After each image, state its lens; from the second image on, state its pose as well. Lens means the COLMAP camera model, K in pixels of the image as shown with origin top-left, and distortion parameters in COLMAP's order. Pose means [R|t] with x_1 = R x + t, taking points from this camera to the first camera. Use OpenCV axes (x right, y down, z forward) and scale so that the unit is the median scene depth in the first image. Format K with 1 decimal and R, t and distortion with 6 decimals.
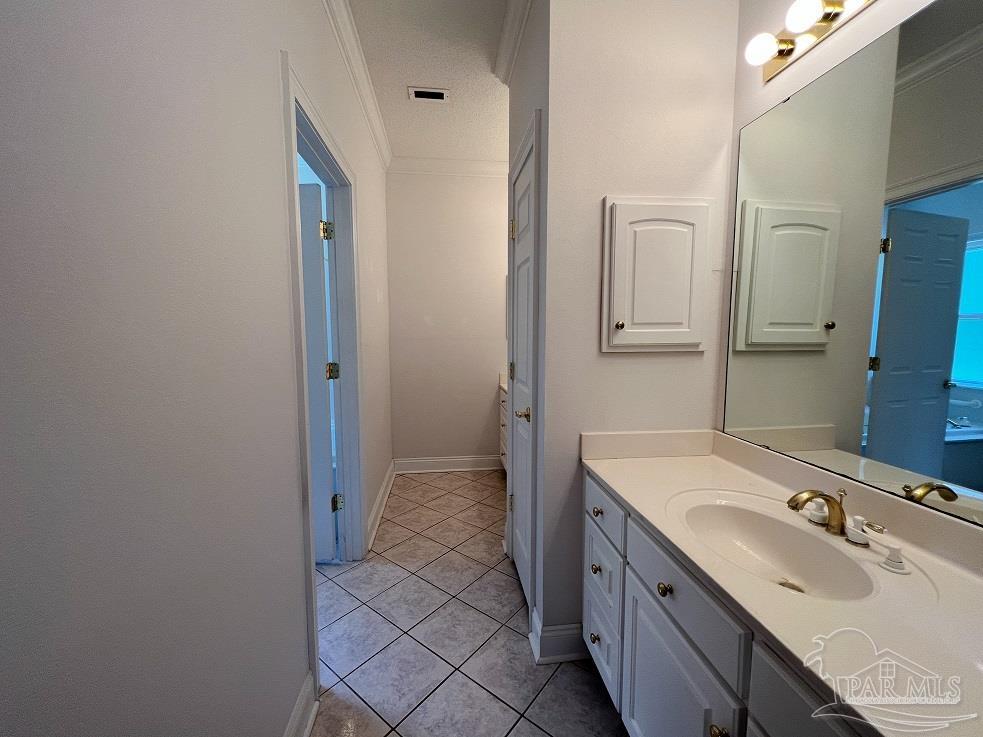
lens RADIAL K [[394.4, 0, 490.6], [0, 394.4, 372.0], [0, 0, 1]] dist [-0.001668, -0.000208]
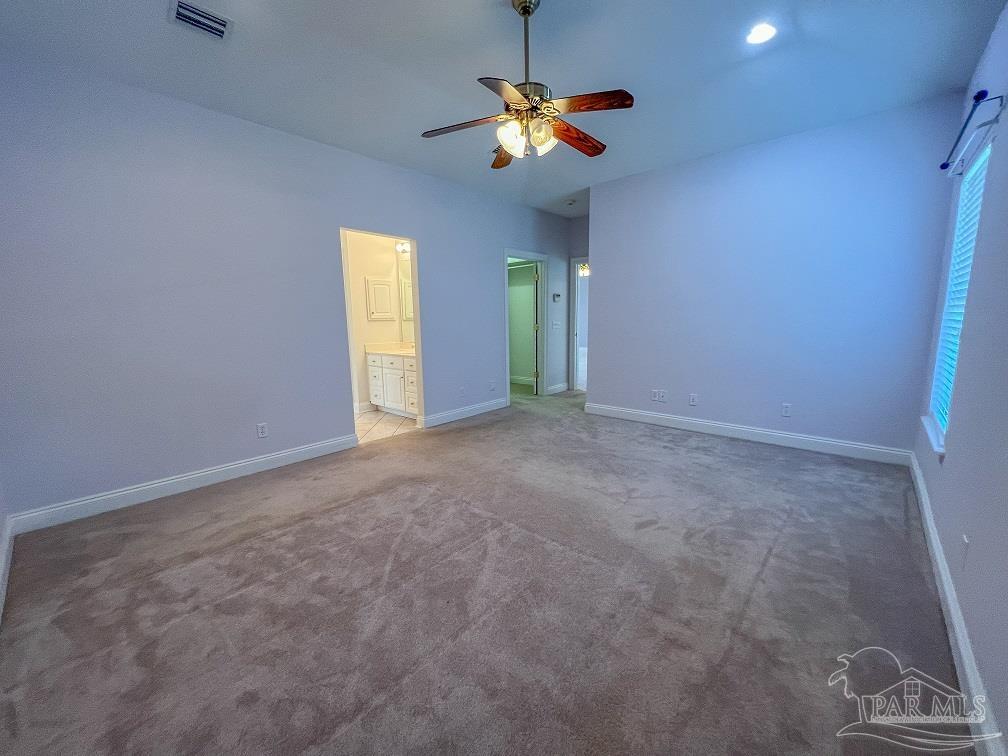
lens RADIAL K [[404.5, 0, 506.5], [0, 404.5, 379.1], [0, 0, 1]] dist [0.000921, 0.000009]
pose [[0.749490, -0.111343, 0.652585, -1.241519], [0.074398, 0.993677, 0.084093, 0.263631], [-0.657822, -0.014476, 0.753034, -2.607720]]
